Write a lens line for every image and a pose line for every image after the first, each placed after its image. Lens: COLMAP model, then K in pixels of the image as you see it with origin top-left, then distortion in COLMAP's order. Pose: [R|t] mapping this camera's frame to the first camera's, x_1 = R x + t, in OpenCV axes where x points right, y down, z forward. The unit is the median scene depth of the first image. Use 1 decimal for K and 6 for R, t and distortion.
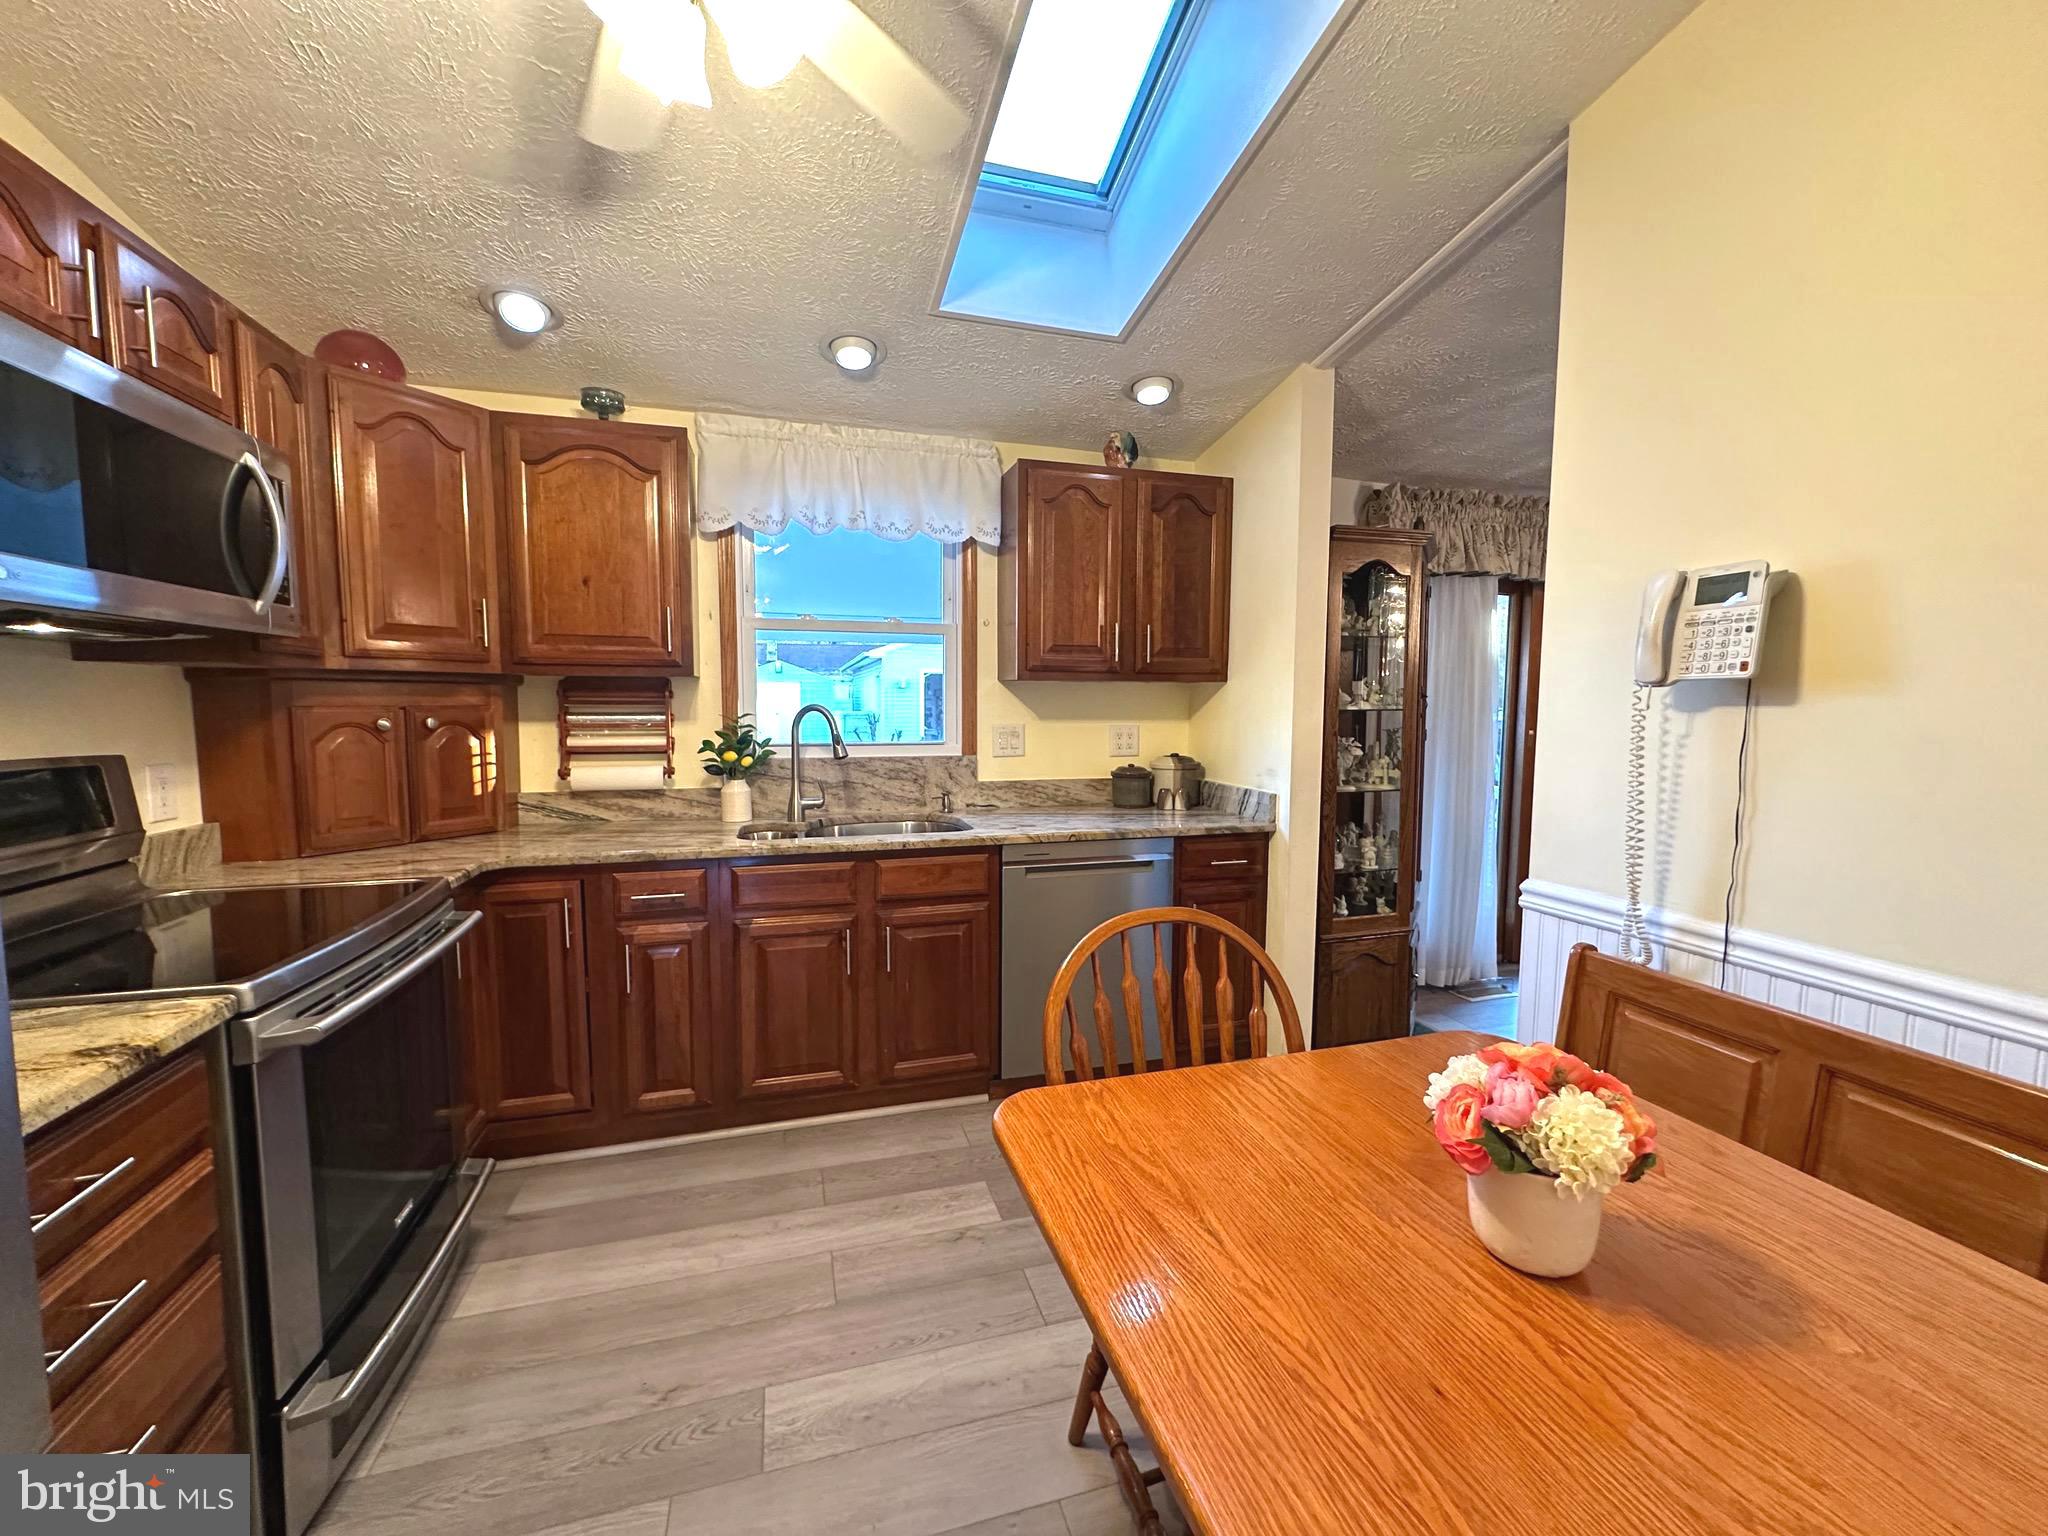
lens RADIAL K [[813.7, 0, 1024.7], [0, 813.7, 768.4], [0, 0, 1]] dist [-0.003713, 0.001342]
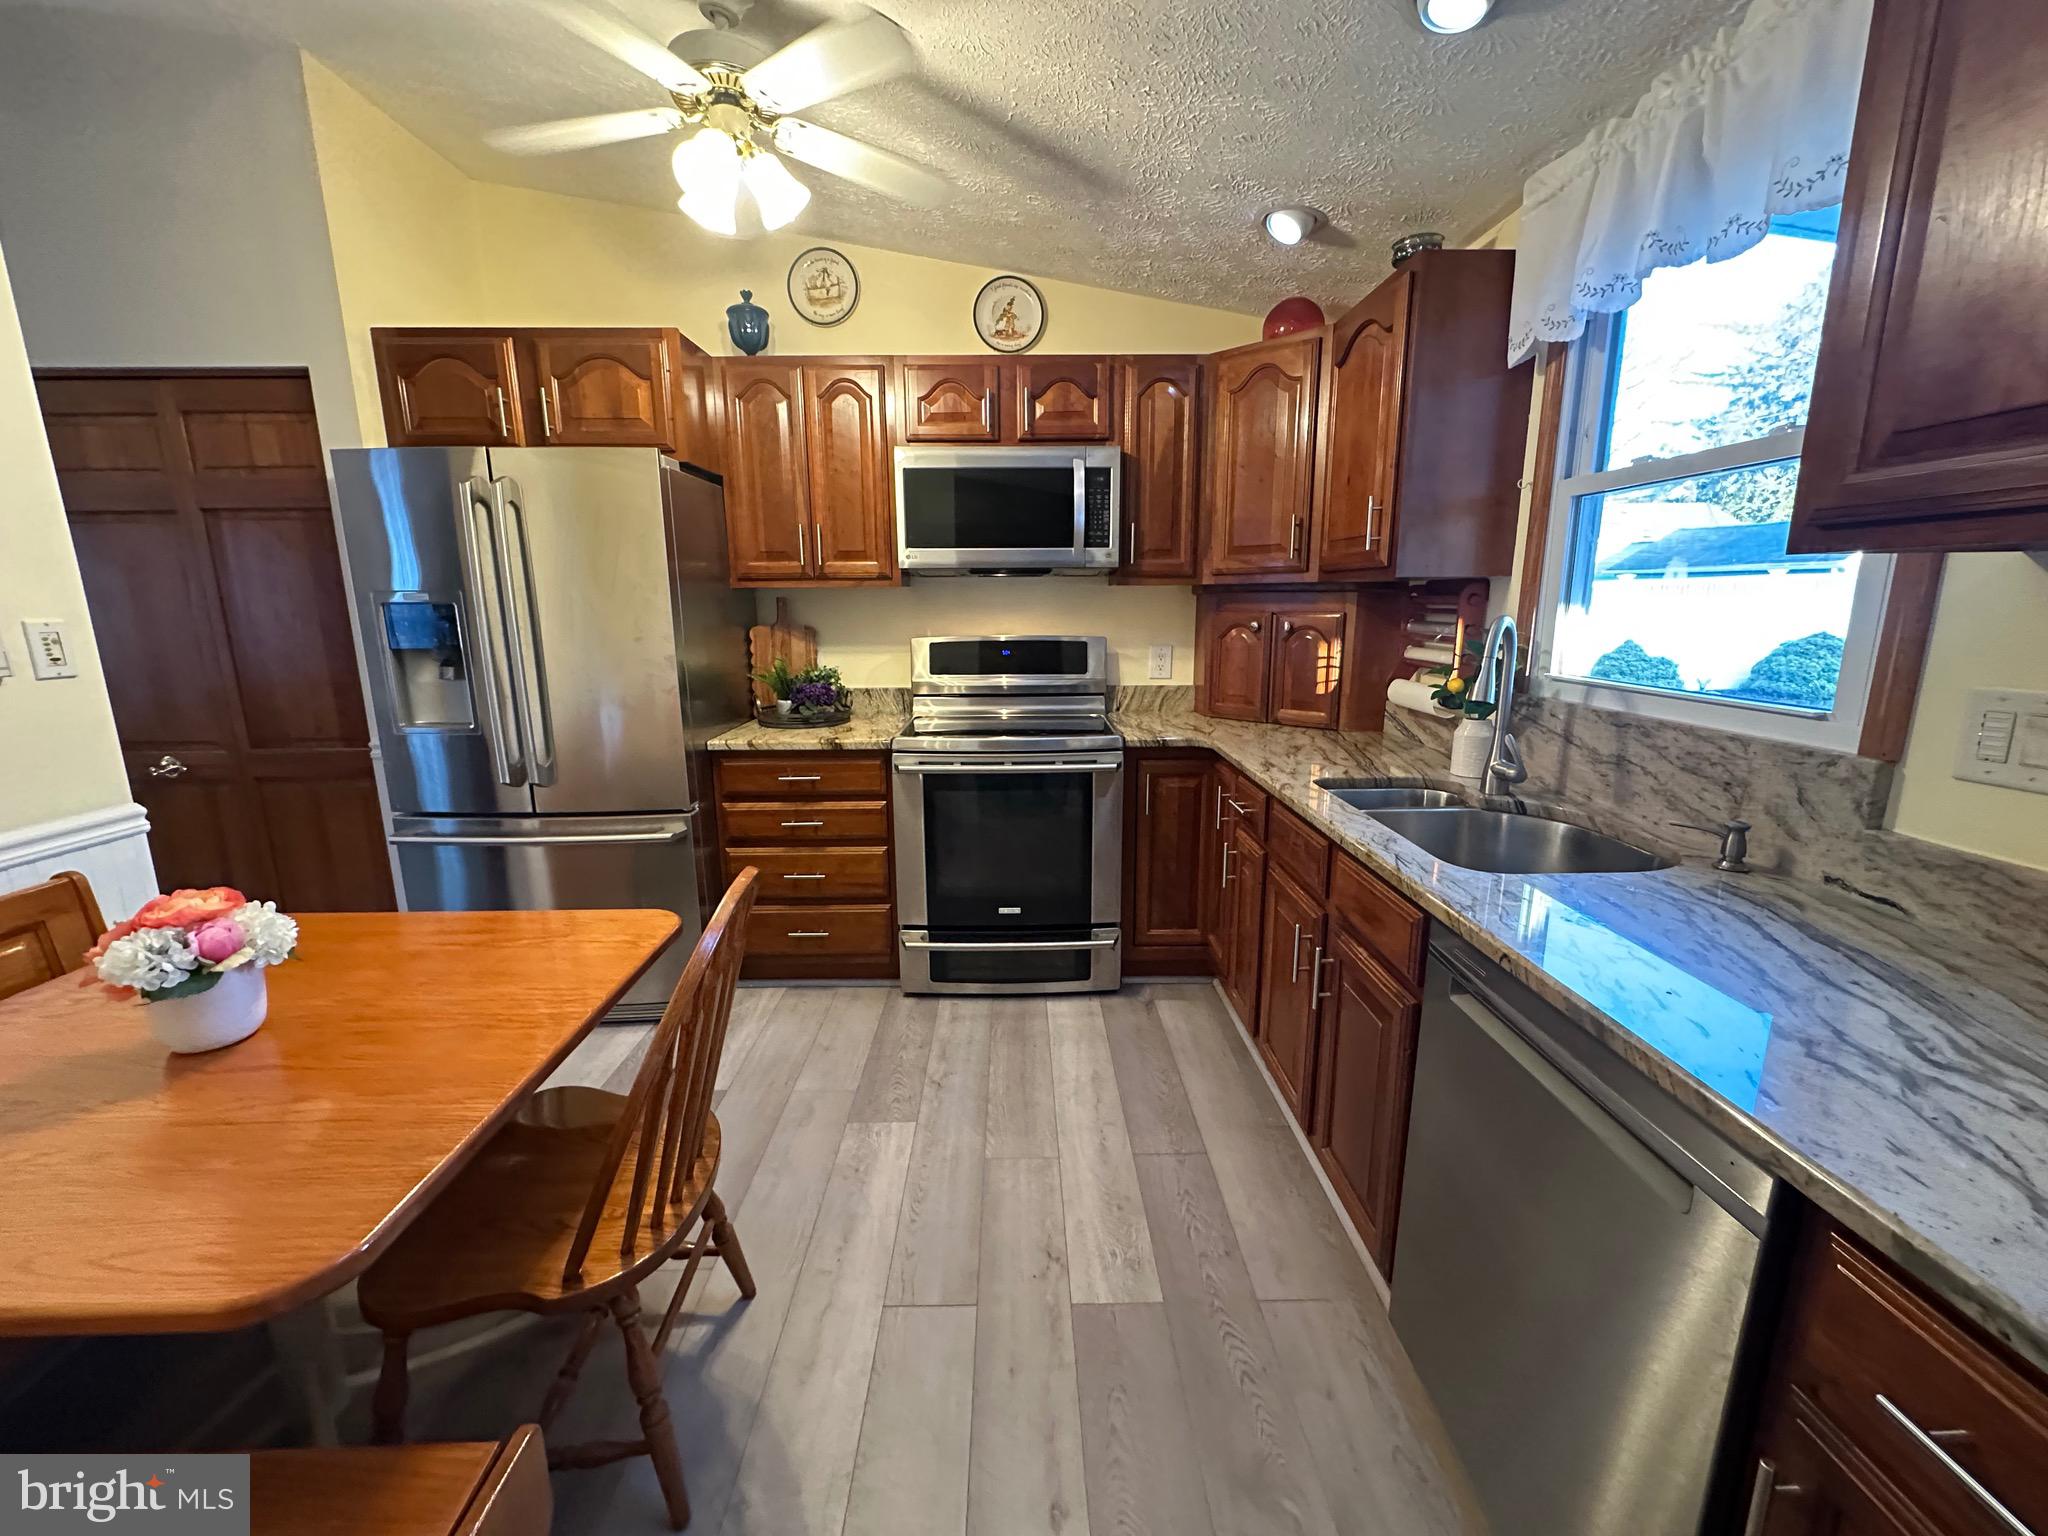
lens RADIAL K [[813.7, 0, 1025.1], [0, 813.7, 769.0], [0, 0, 1]] dist [-0.003713, 0.001342]
pose [[-0.263077, 0.193892, -0.945091, 0.507464], [-0.076404, 0.972333, 0.220749, -0.082430], [0.961745, 0.130283, -0.240984, 0.894518]]
